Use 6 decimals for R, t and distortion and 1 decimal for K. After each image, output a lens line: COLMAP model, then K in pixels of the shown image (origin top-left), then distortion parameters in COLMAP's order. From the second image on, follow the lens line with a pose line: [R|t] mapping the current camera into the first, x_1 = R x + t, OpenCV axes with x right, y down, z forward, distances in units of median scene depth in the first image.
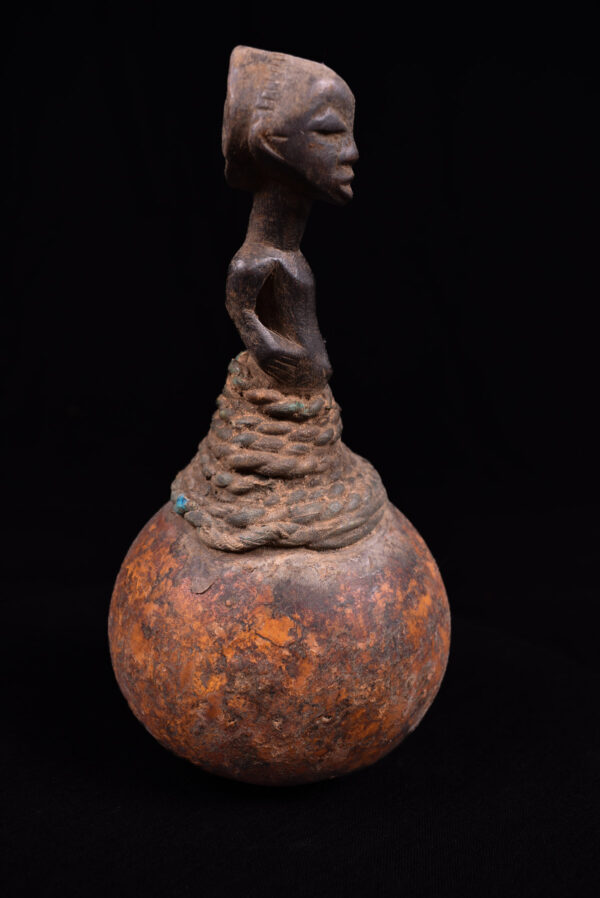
lens RADIAL K [[824.5, 0, 303.1], [0, 824.5, 449.0], [0, 0, 1]] dist [-0.071188, 0.000000]
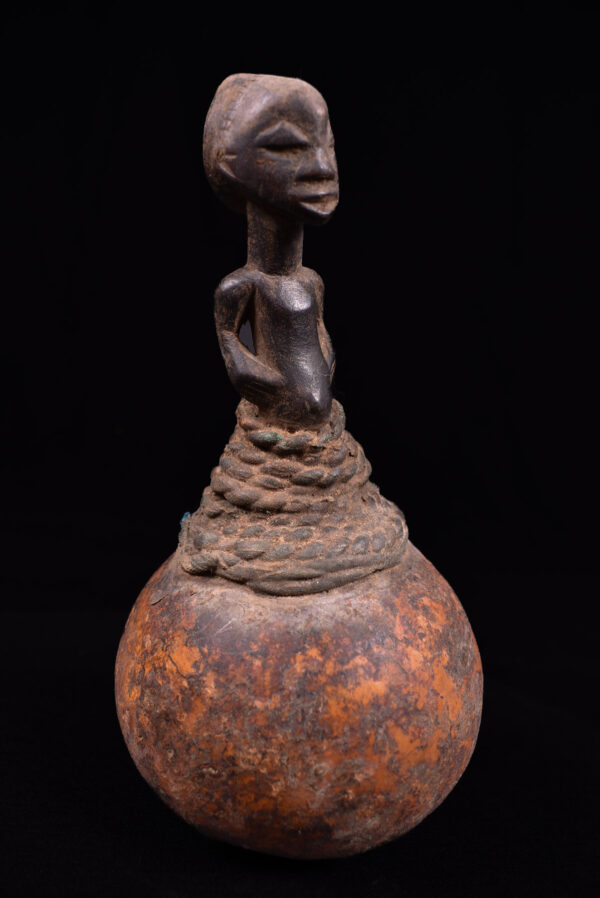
lens RADIAL K [[824.5, 0, 304.4], [0, 824.5, 453.4], [0, 0, 1]] dist [-0.071188, 0.000000]
pose [[0.788924, 0.130684, -0.600434, 0.603210], [-0.188880, 0.981391, -0.034575, -0.007764], [0.584743, 0.140687, 0.798926, 0.272283]]
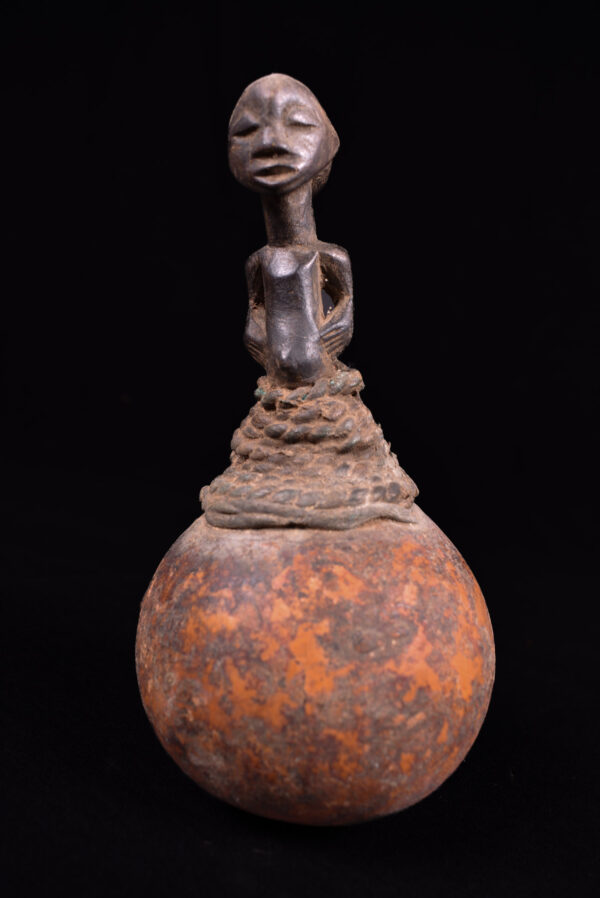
lens RADIAL K [[824.5, 0, 304.3], [0, 824.5, 450.1], [0, 0, 1]] dist [-0.071188, 0.000000]
pose [[0.046381, 0.093274, -0.994560, 1.063546], [-0.329900, 0.941198, 0.072885, -0.078843], [0.942876, 0.324725, 0.074425, 1.018919]]
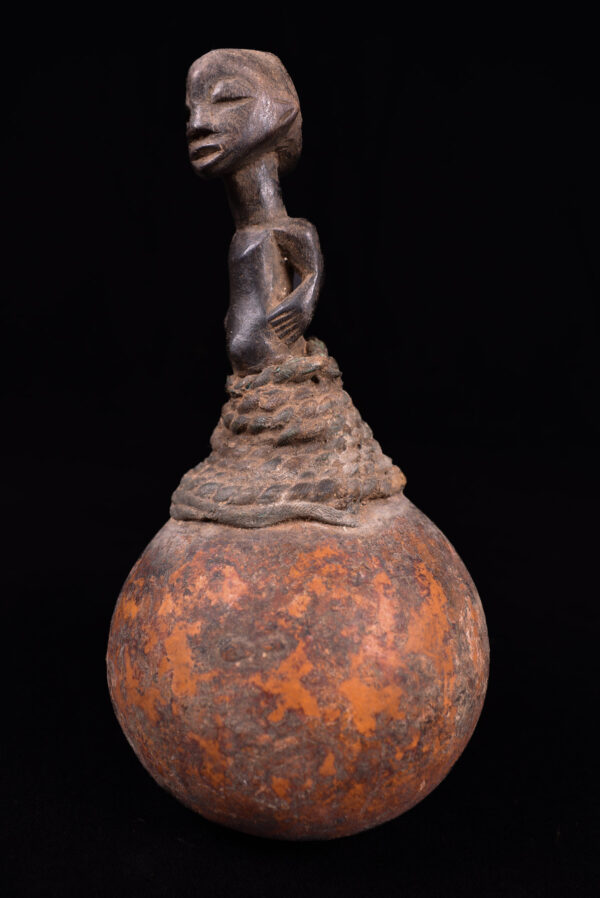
lens RADIAL K [[824.5, 0, 302.3], [0, 824.5, 446.6], [0, 0, 1]] dist [-0.071188, 0.000000]
pose [[-0.460239, 0.120039, -0.879642, 0.875000], [-0.255440, 0.931014, 0.260699, -0.270424], [0.850253, 0.344680, -0.397826, 1.542382]]
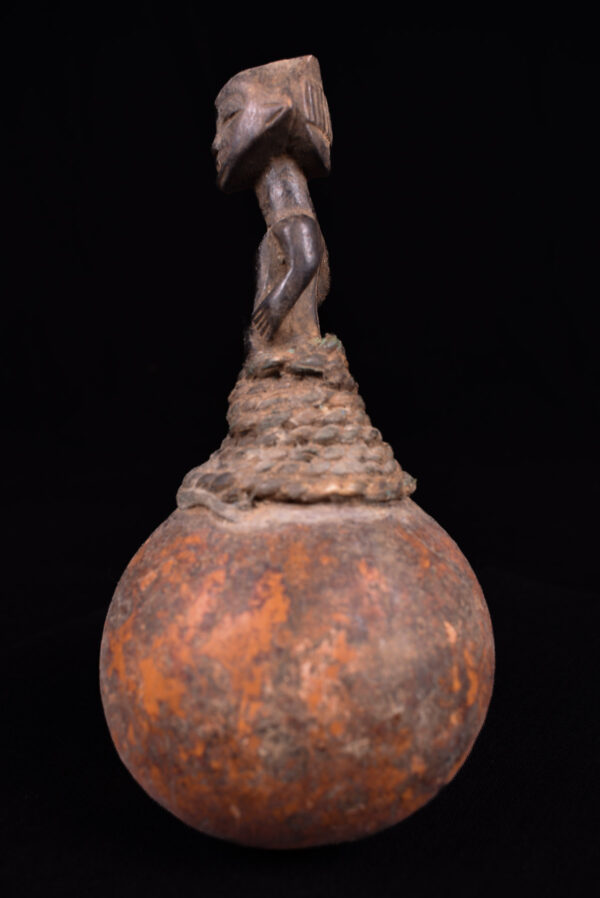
lens RADIAL K [[824.5, 0, 302.7], [0, 824.5, 448.1], [0, 0, 1]] dist [-0.071188, 0.000000]
pose [[-0.988647, 0.018799, -0.149074, 0.111030], [-0.038129, 0.928278, 0.369927, -0.372717], [0.145336, 0.371412, -0.917023, 2.061091]]
